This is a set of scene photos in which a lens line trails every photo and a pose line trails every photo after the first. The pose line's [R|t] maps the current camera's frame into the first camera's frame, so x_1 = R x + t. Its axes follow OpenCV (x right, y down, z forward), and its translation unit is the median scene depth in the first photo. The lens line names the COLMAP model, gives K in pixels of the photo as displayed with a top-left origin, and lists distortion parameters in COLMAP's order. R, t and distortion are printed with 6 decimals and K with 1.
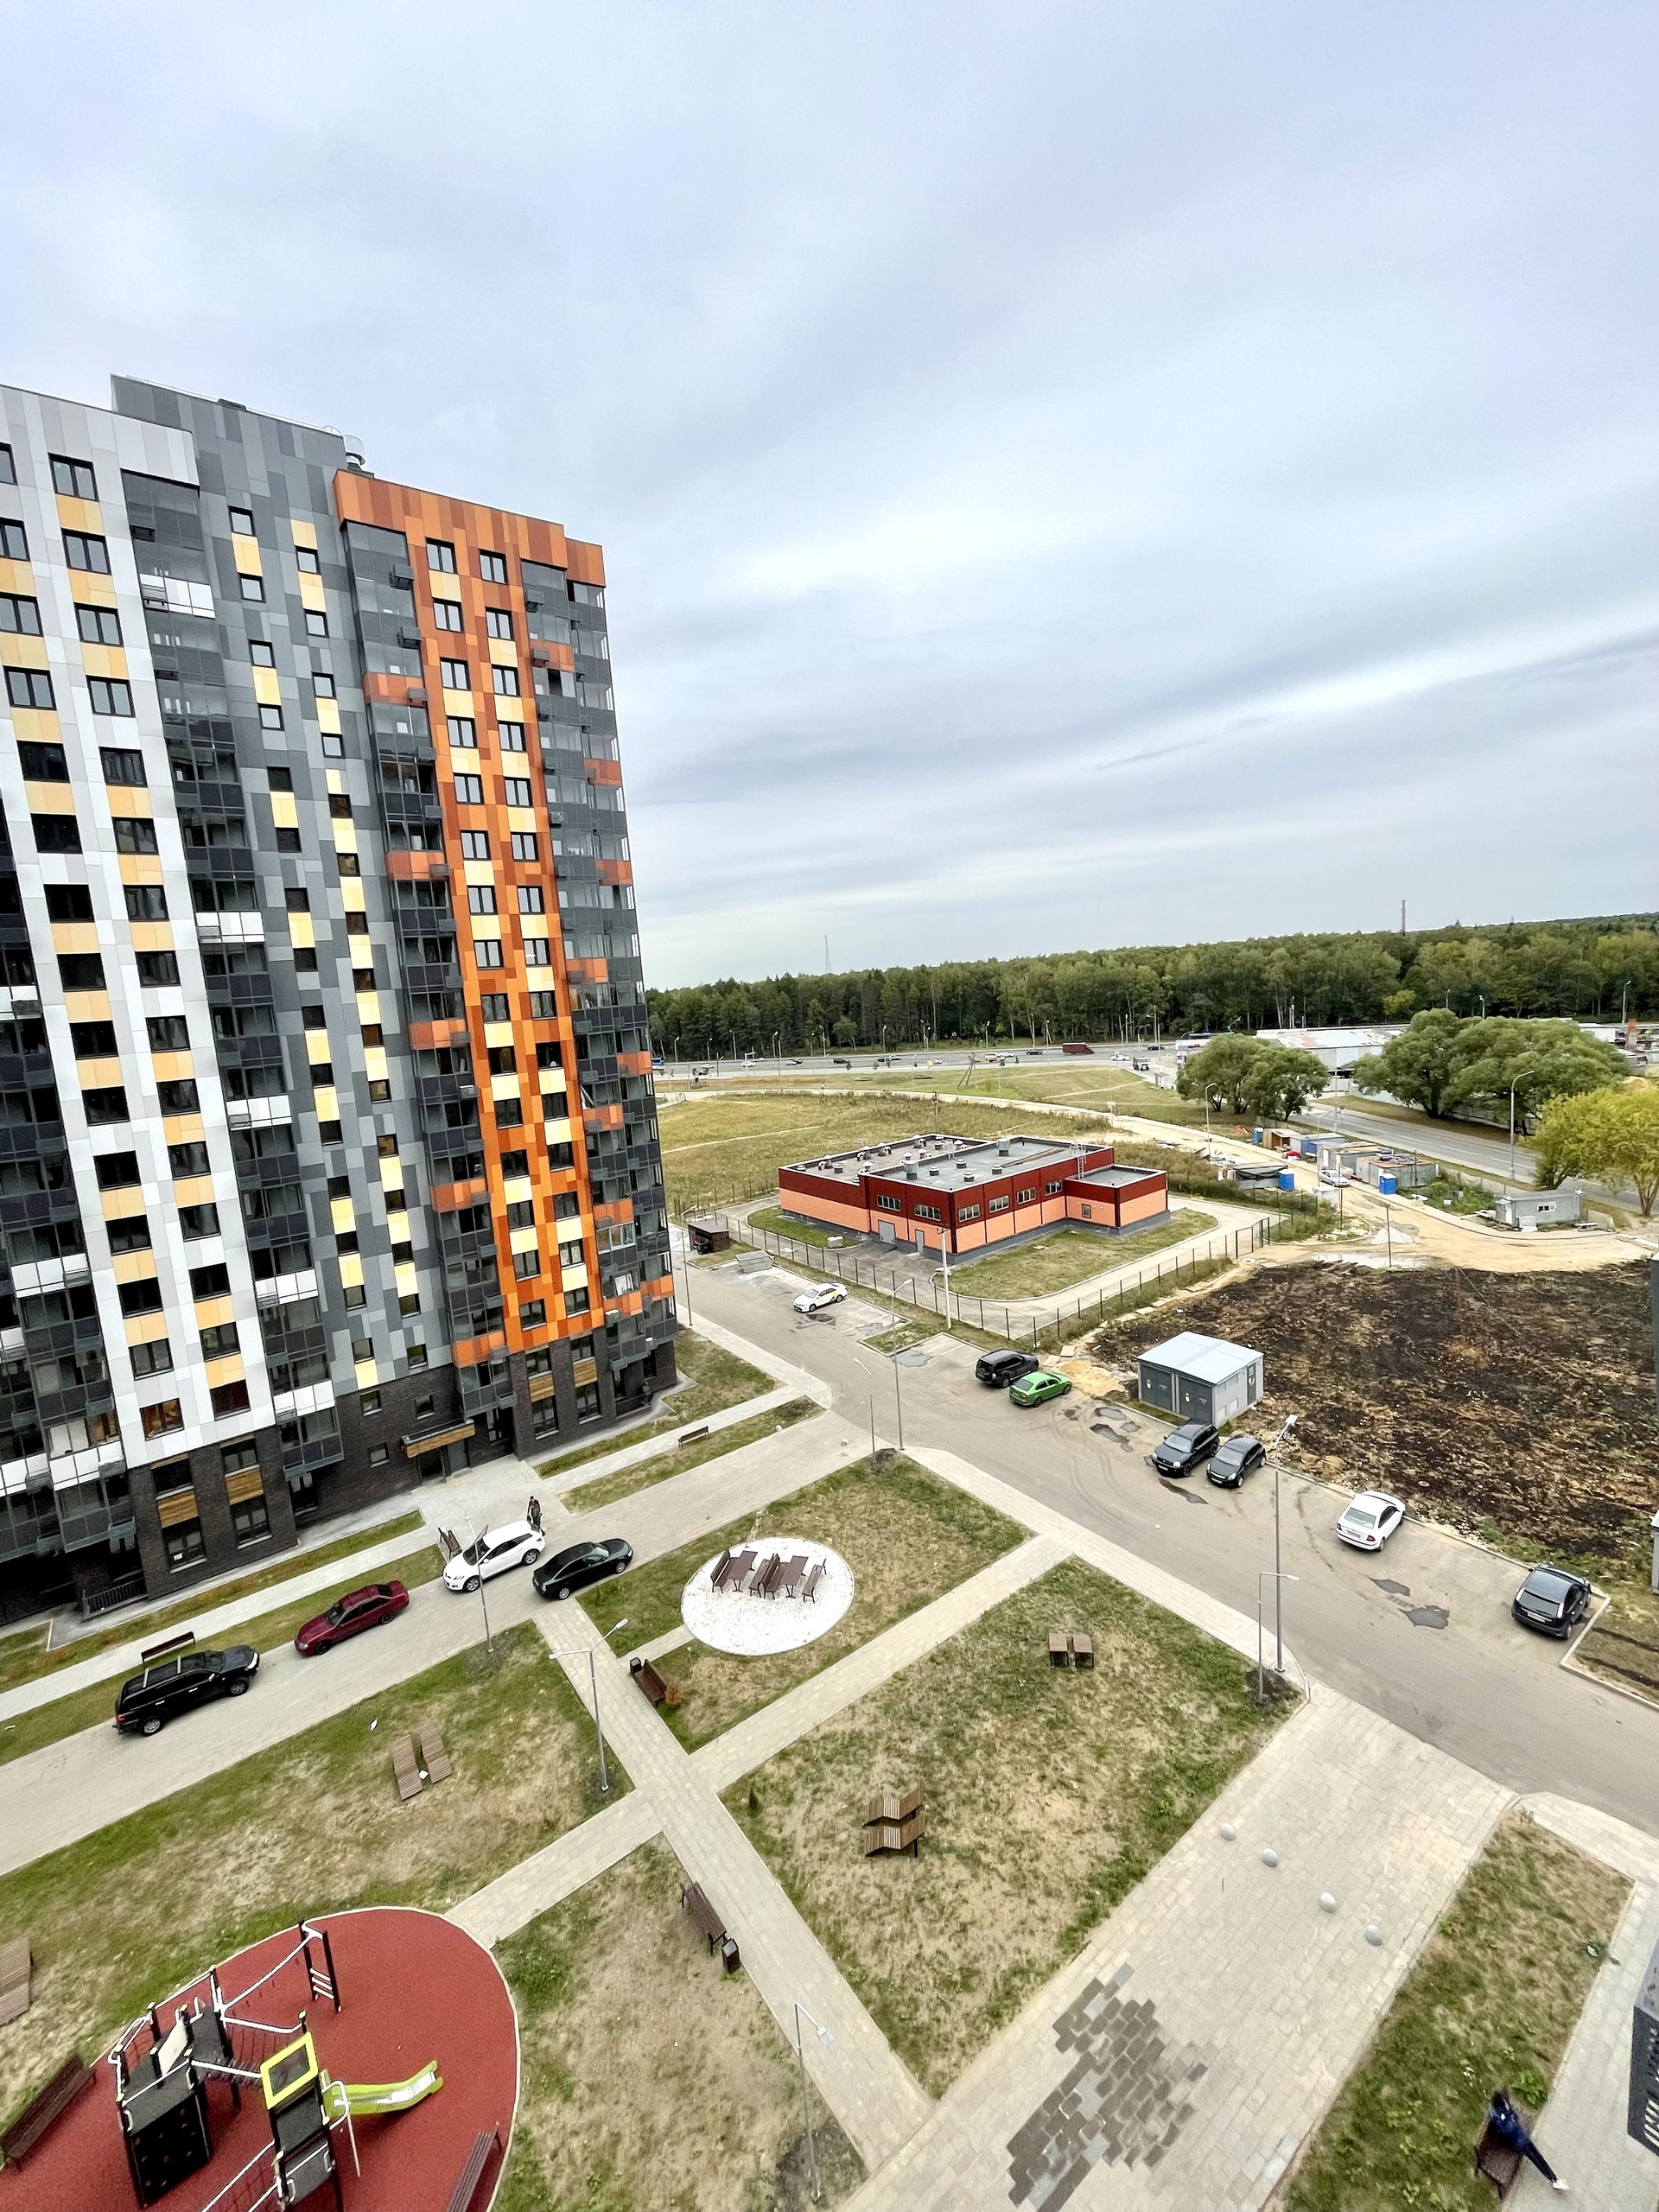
lens RADIAL K [[883.1, 0, 846.9], [0, 883.1, 1093.4], [0, 0, 1]] dist [0.000718, 0.000104]
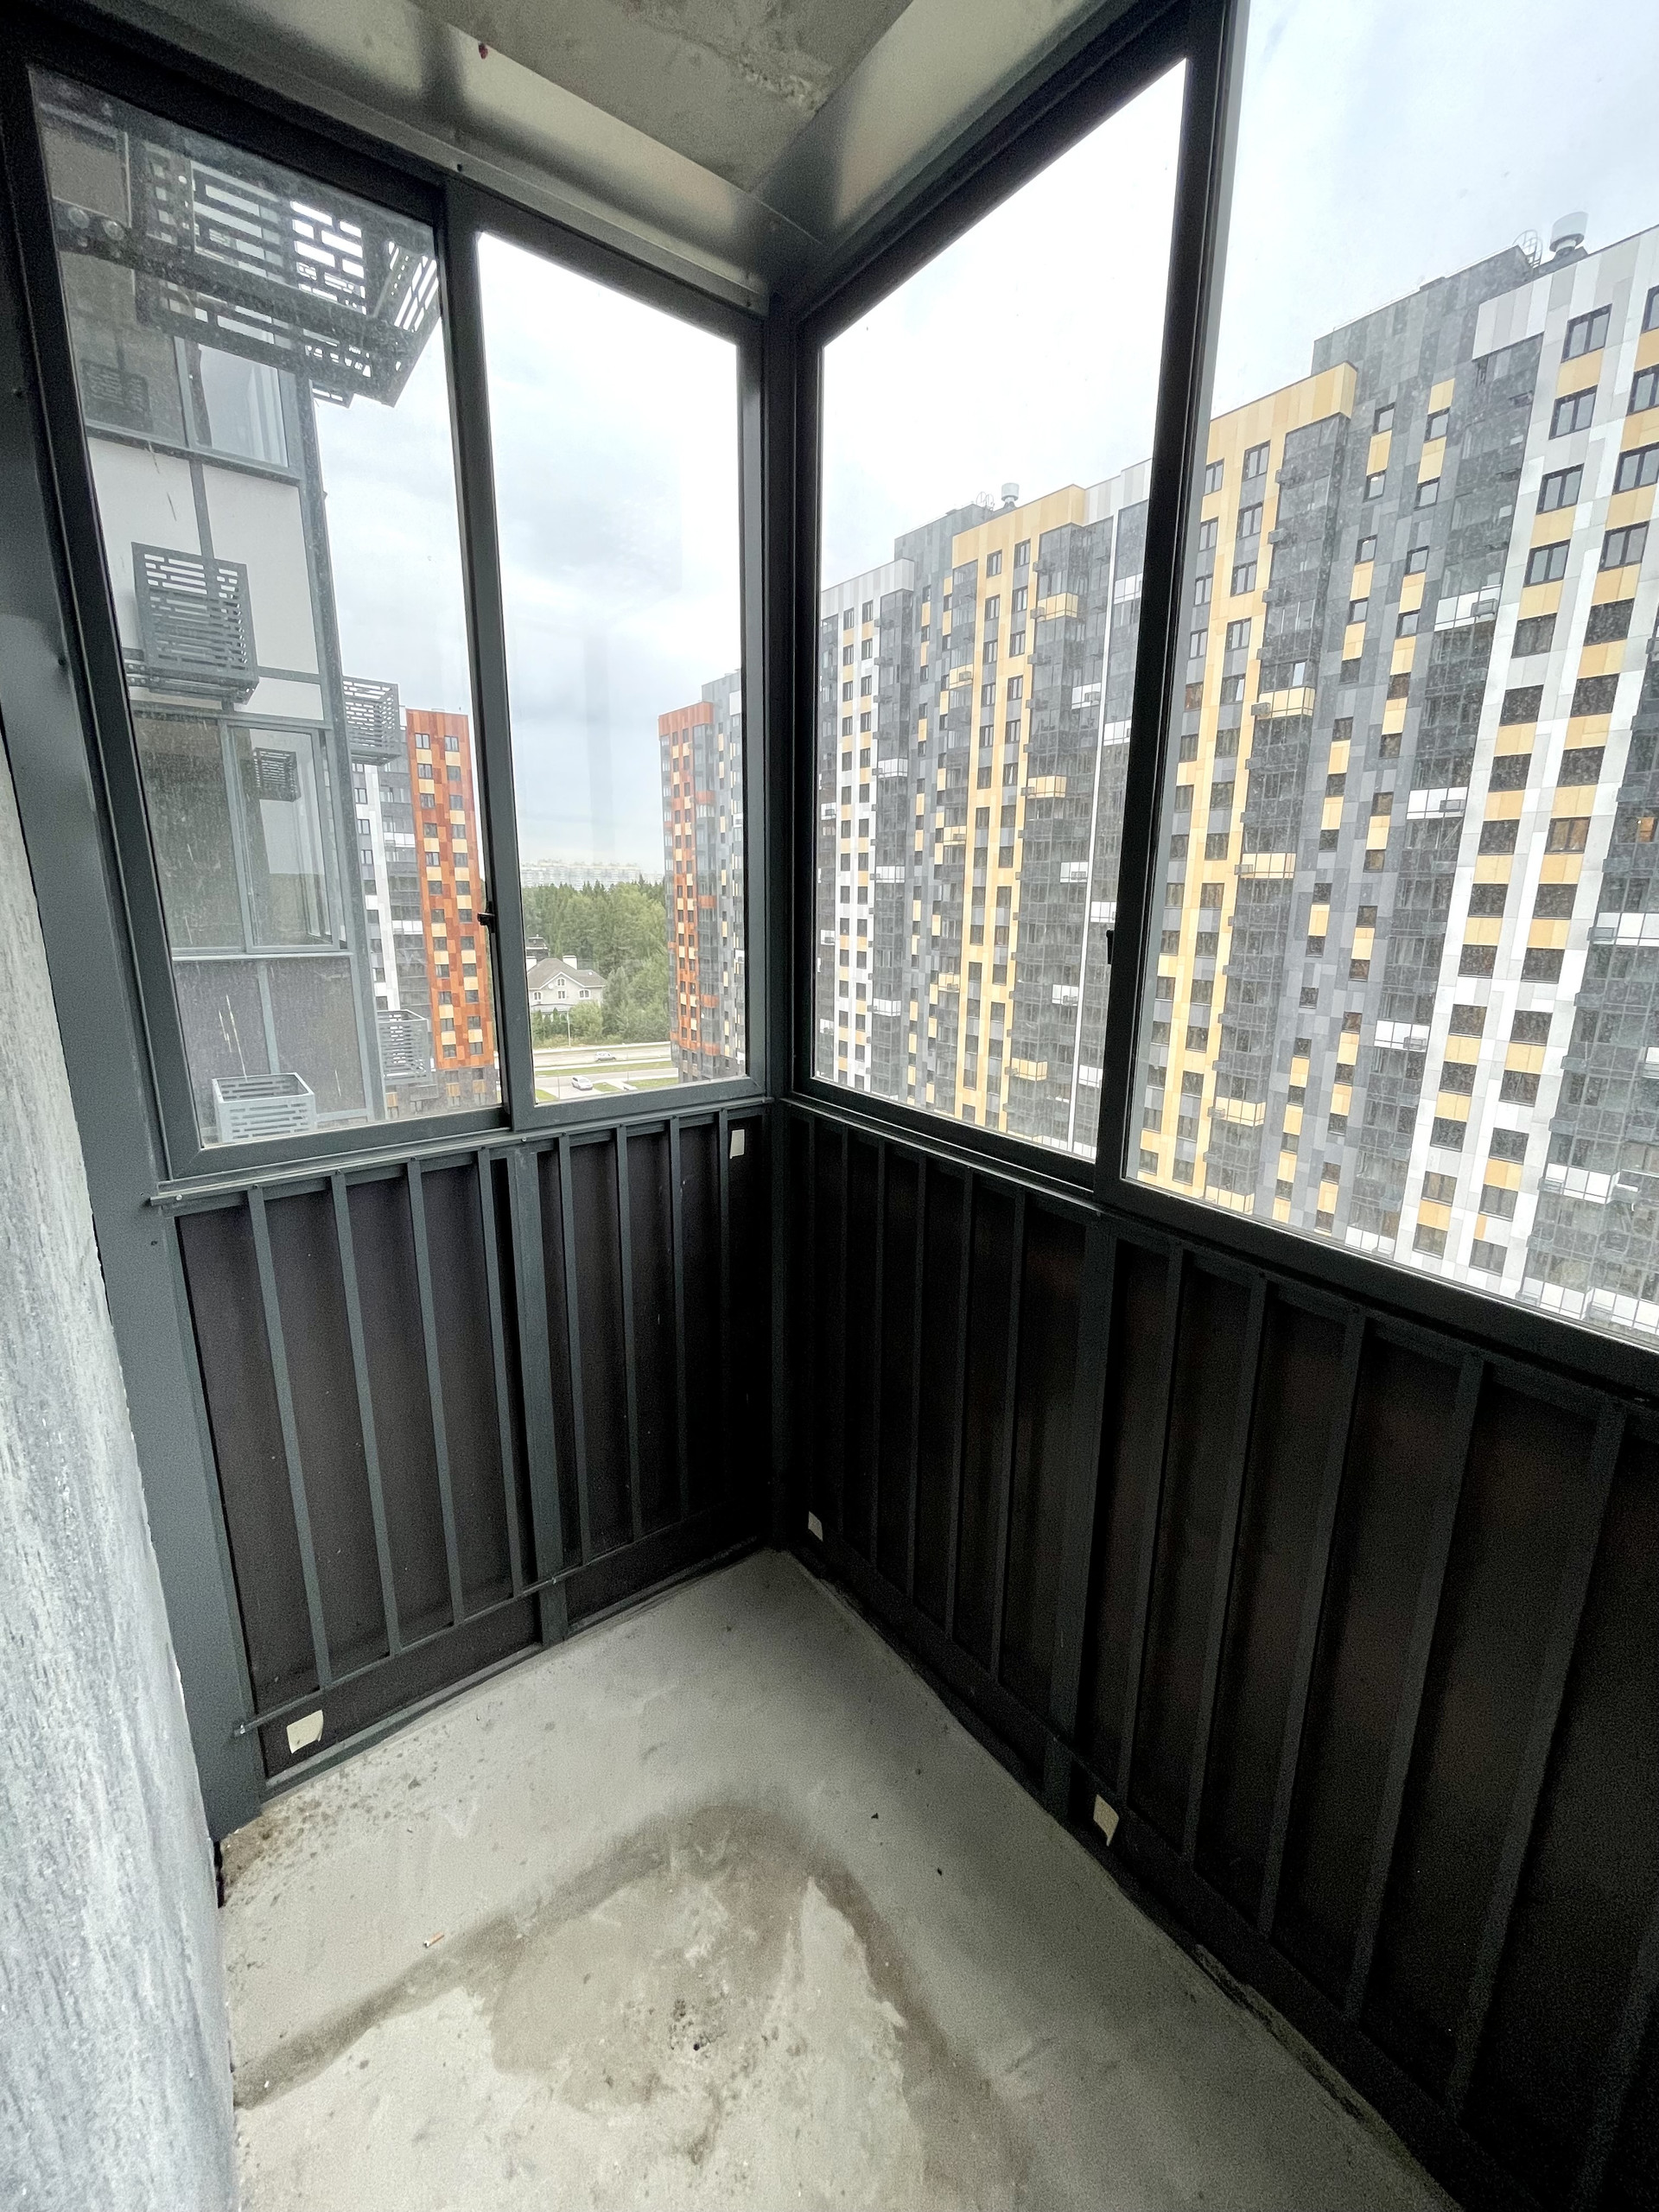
lens RADIAL K [[883.1, 0, 851.9], [0, 883.1, 1098.1], [0, 0, 1]] dist [0.000718, 0.000104]
pose [[-0.009541, 0.297994, -0.954520, 0.275916], [-0.133999, 0.945573, 0.296540, -0.046508], [0.990935, 0.130734, 0.030909, 0.202698]]
